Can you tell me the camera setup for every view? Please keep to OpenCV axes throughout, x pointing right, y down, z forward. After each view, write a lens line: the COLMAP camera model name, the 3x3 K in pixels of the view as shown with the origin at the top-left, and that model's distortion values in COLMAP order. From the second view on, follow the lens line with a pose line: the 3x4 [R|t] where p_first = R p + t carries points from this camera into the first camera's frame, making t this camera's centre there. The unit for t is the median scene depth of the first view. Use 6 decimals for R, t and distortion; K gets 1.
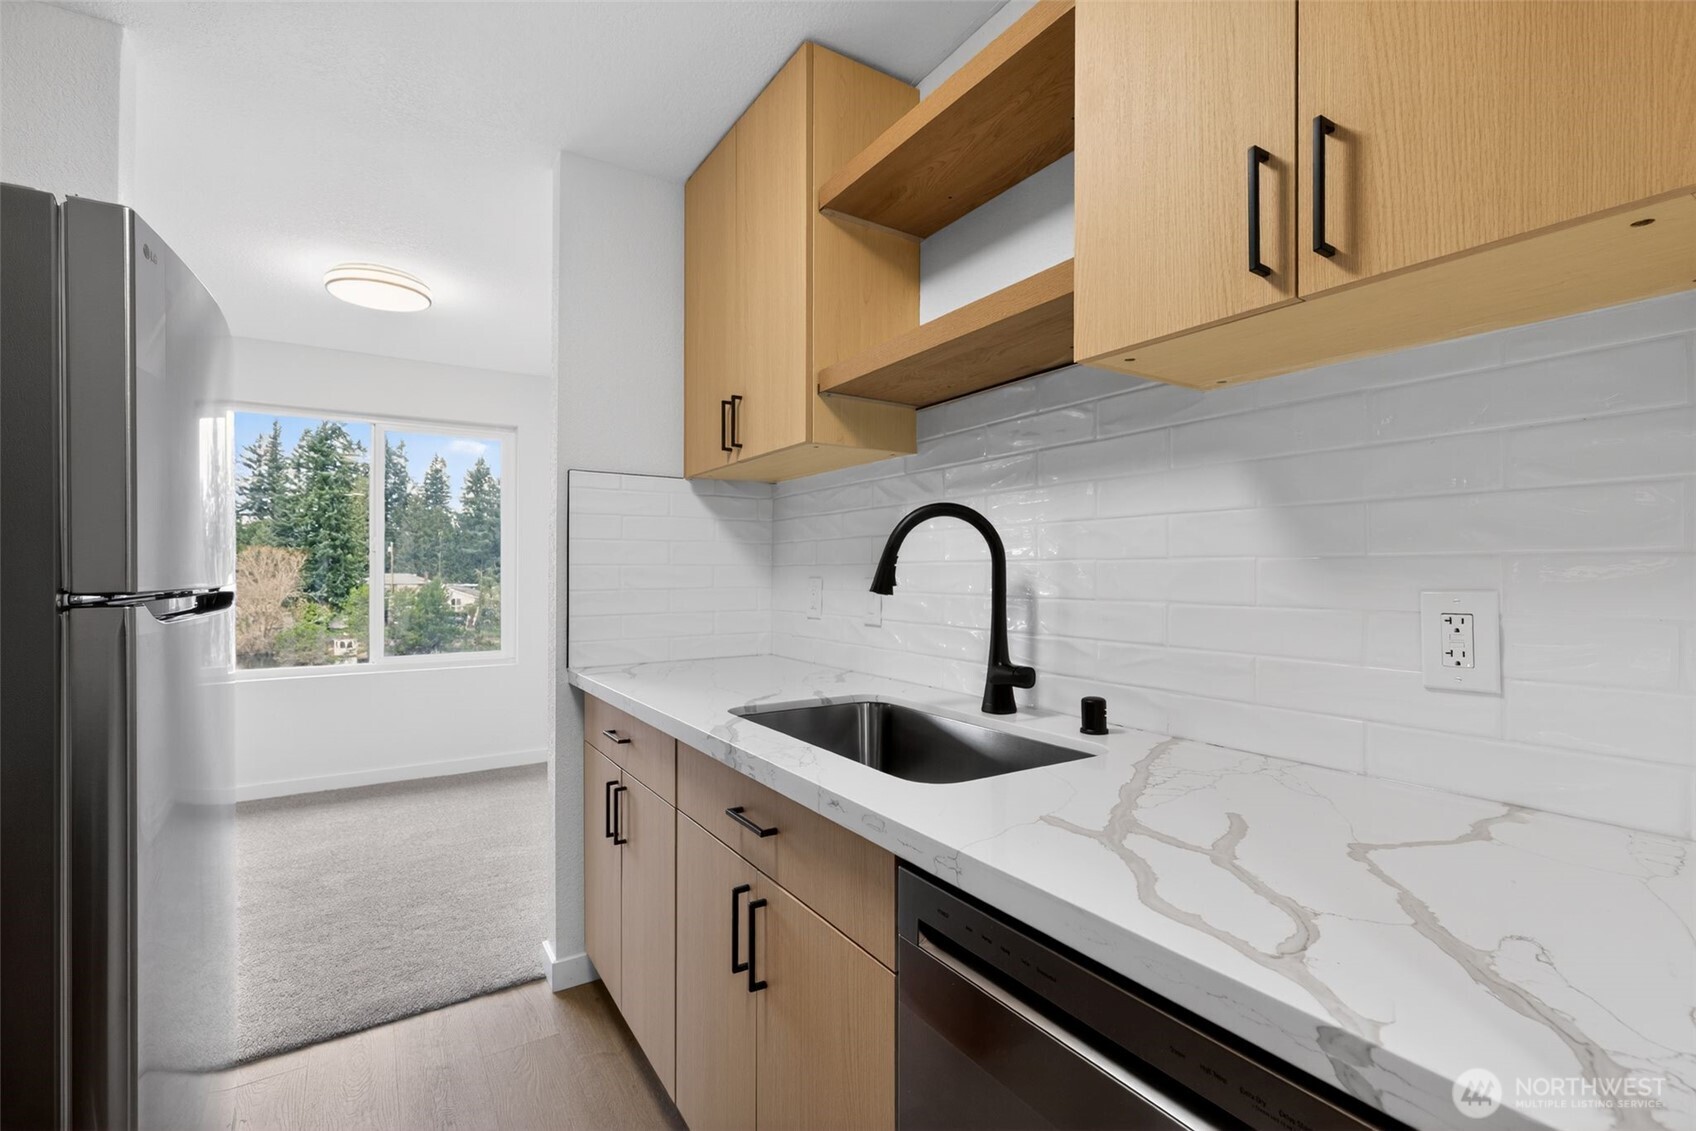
lens RADIAL K [[756.1, 0, 842.2], [0, 756.1, 562.8], [0, 0, 1]] dist [0.008993, 0.000507]
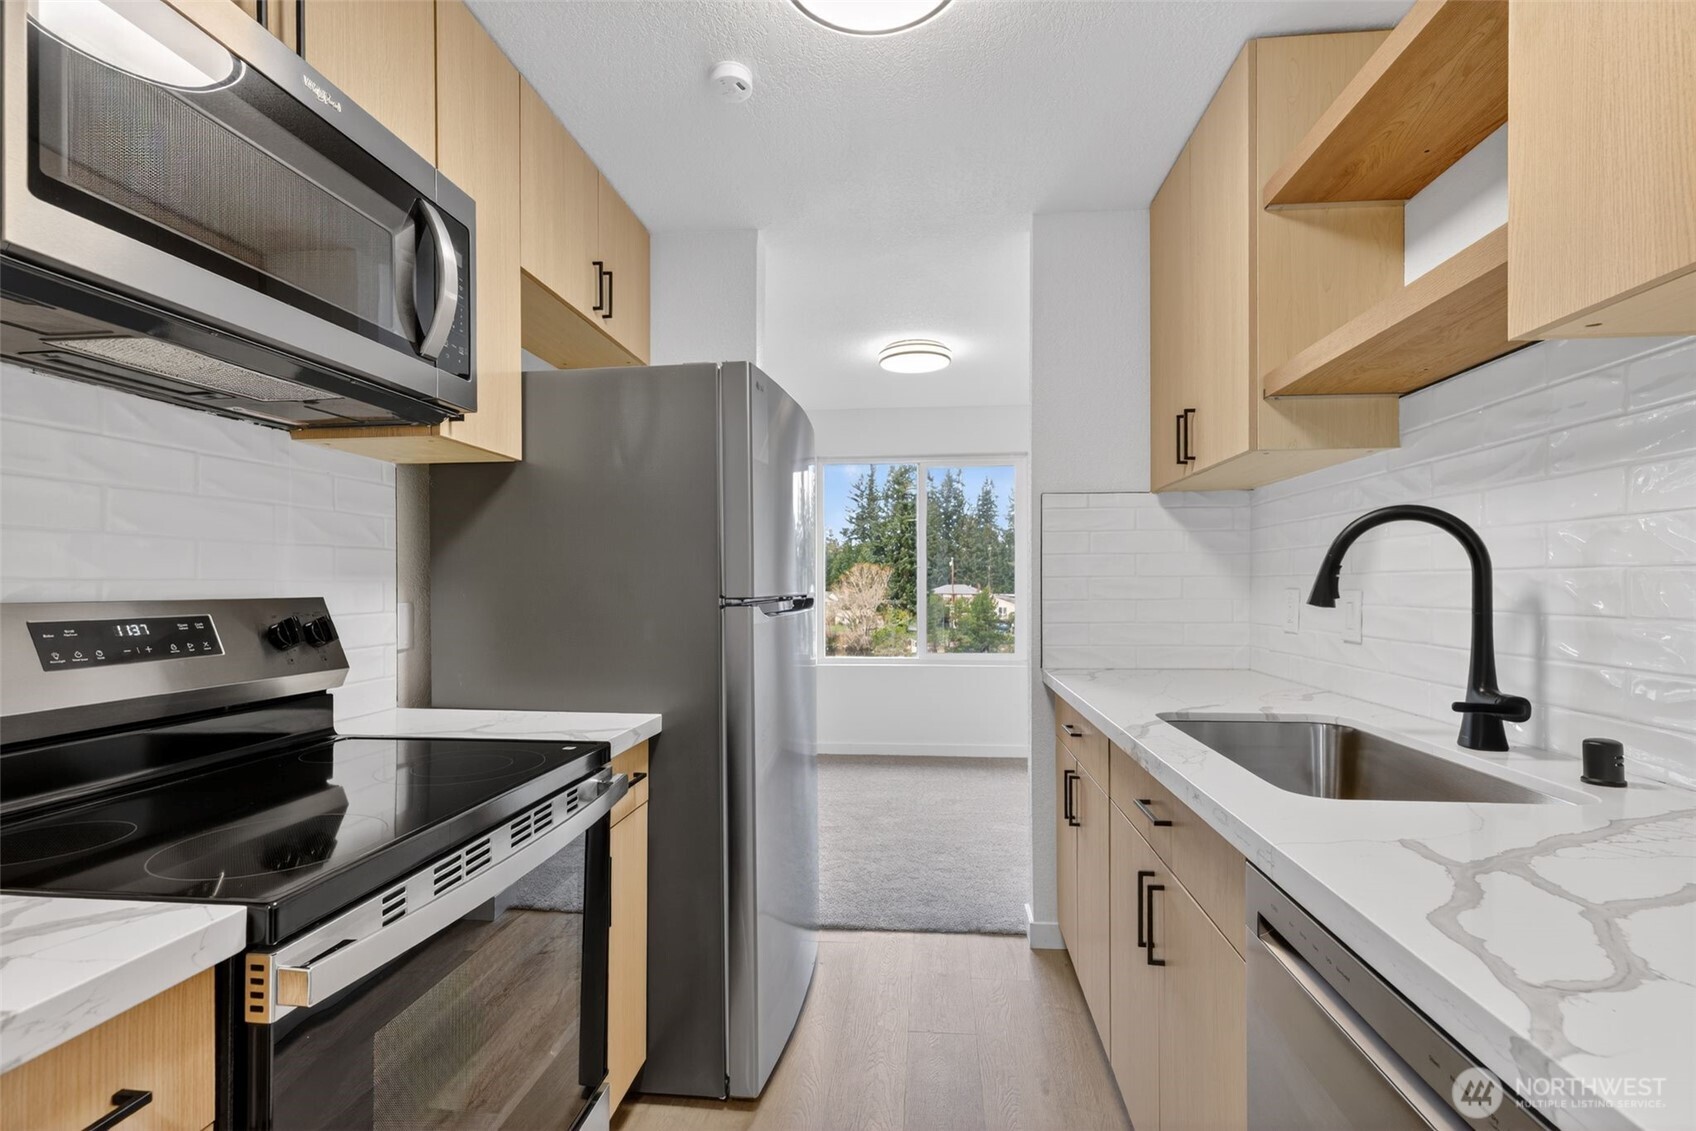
lens RADIAL K [[760.7, 0, 855.4], [0, 760.7, 571.9], [0, 0, 1]] dist [0.000631, 0.000425]
pose [[0.787134, -0.011963, -0.616666, 0.131167], [0.010639, 0.999926, -0.005818, -0.001864], [0.616690, -0.001981, 0.787204, -0.074736]]
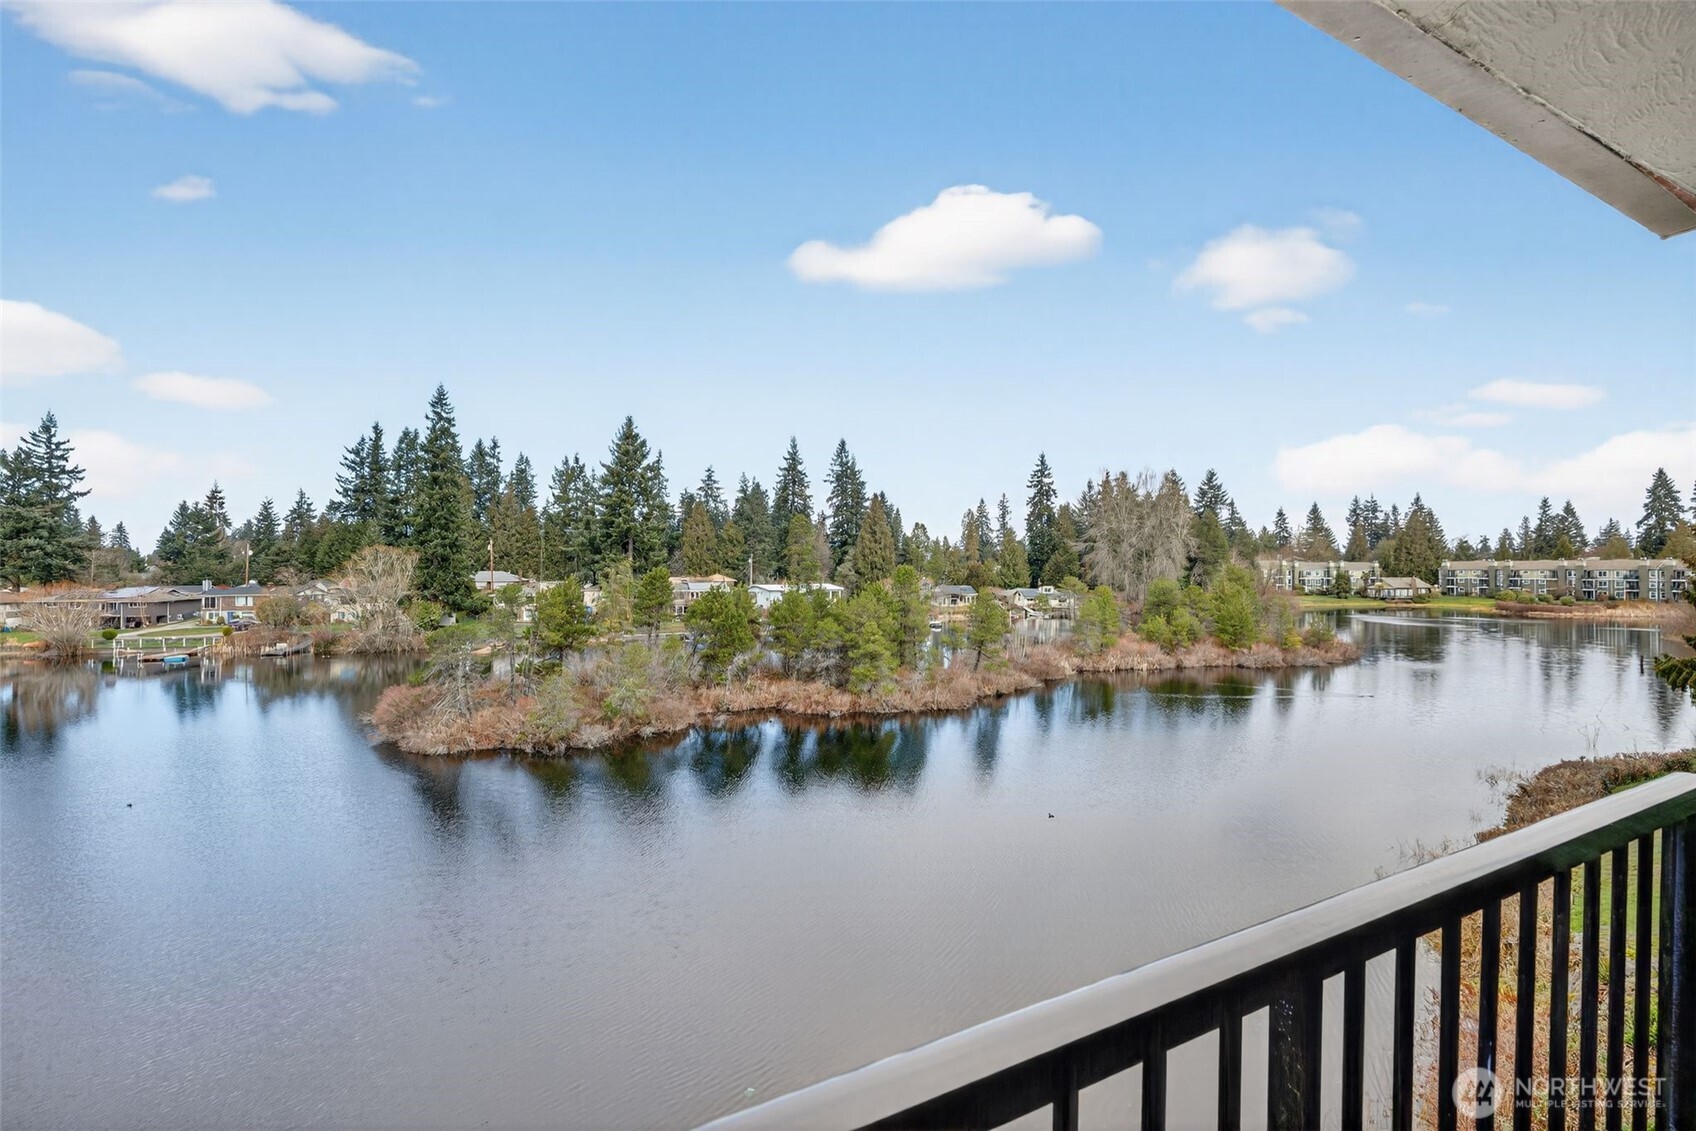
lens RADIAL K [[751.1, 0, 852.7], [0, 751.1, 557.4], [0, 0, 1]] dist [0.001520, 0.000532]
pose [[0.998141, -0.006007, -0.060655, -2.218646], [0.005959, 0.999982, -0.000976, -0.038096], [0.060660, 0.000613, 0.998158, 1.048310]]
